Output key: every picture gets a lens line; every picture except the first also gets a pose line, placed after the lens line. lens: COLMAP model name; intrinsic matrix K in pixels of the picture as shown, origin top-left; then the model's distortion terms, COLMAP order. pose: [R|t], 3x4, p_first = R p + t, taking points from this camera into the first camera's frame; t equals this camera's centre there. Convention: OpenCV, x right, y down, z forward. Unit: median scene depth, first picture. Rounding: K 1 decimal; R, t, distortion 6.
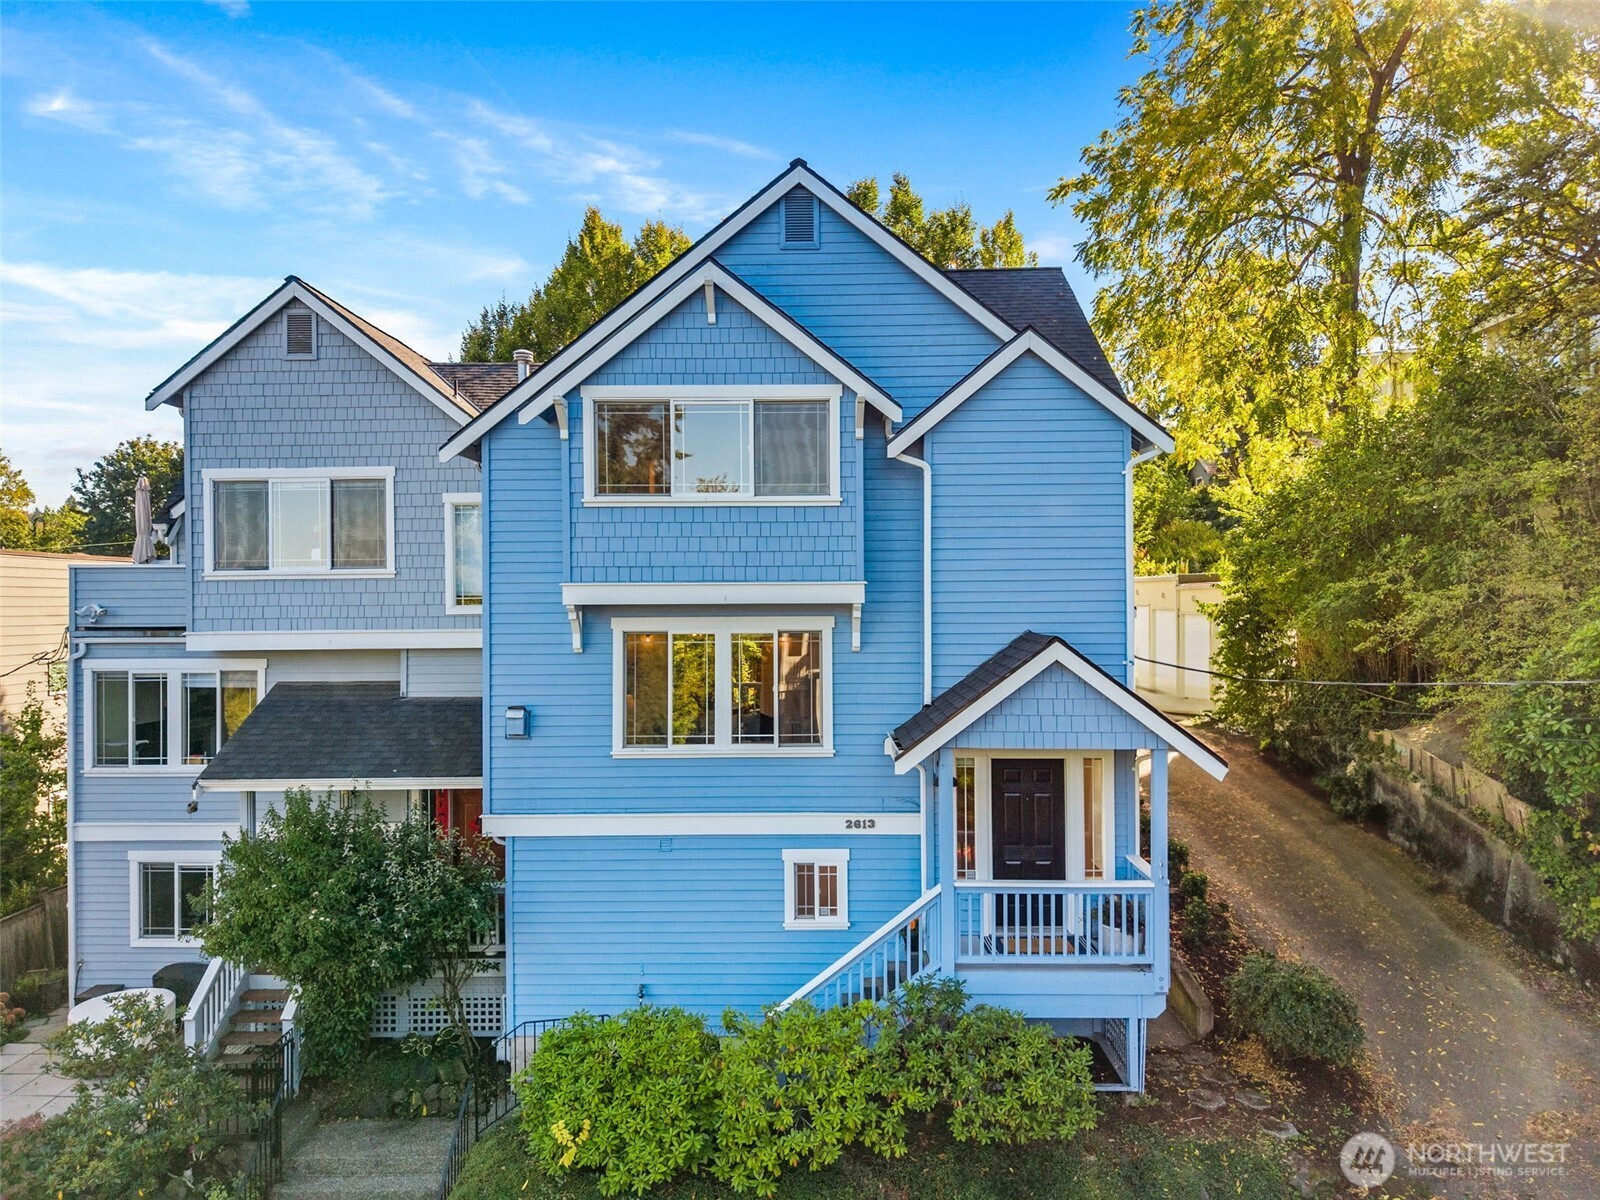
lens RADIAL K [[1062.1, 0, 800.0], [0, 1062.1, 600.0], [0, 0, 1]] dist [0.042177, -0.046205]
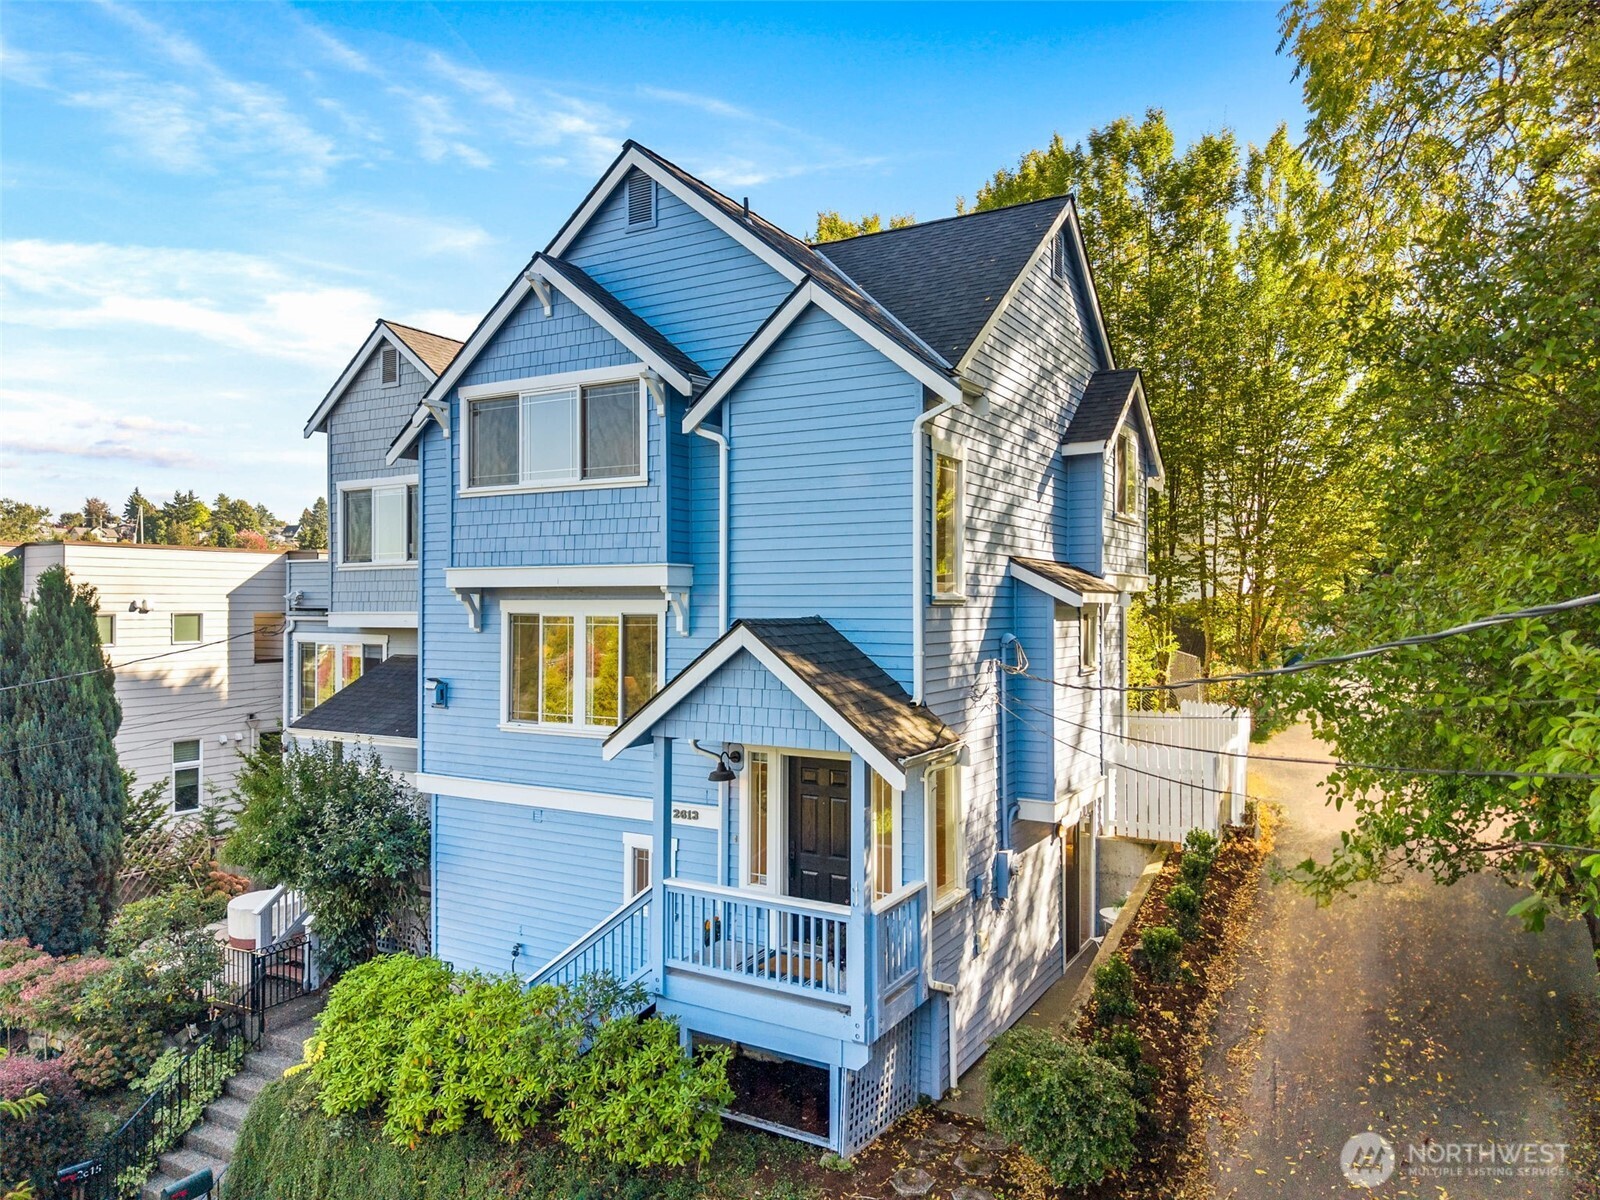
lens RADIAL K [[1062.1, 0, 800.0], [0, 1062.1, 600.0], [0, 0, 1]] dist [0.042177, -0.046205]
pose [[0.871542, 0.004401, -0.490301, 0.633503], [-0.004546, 0.999989, 0.000896, 0.014349], [0.490299, 0.001447, 0.871553, 0.211620]]
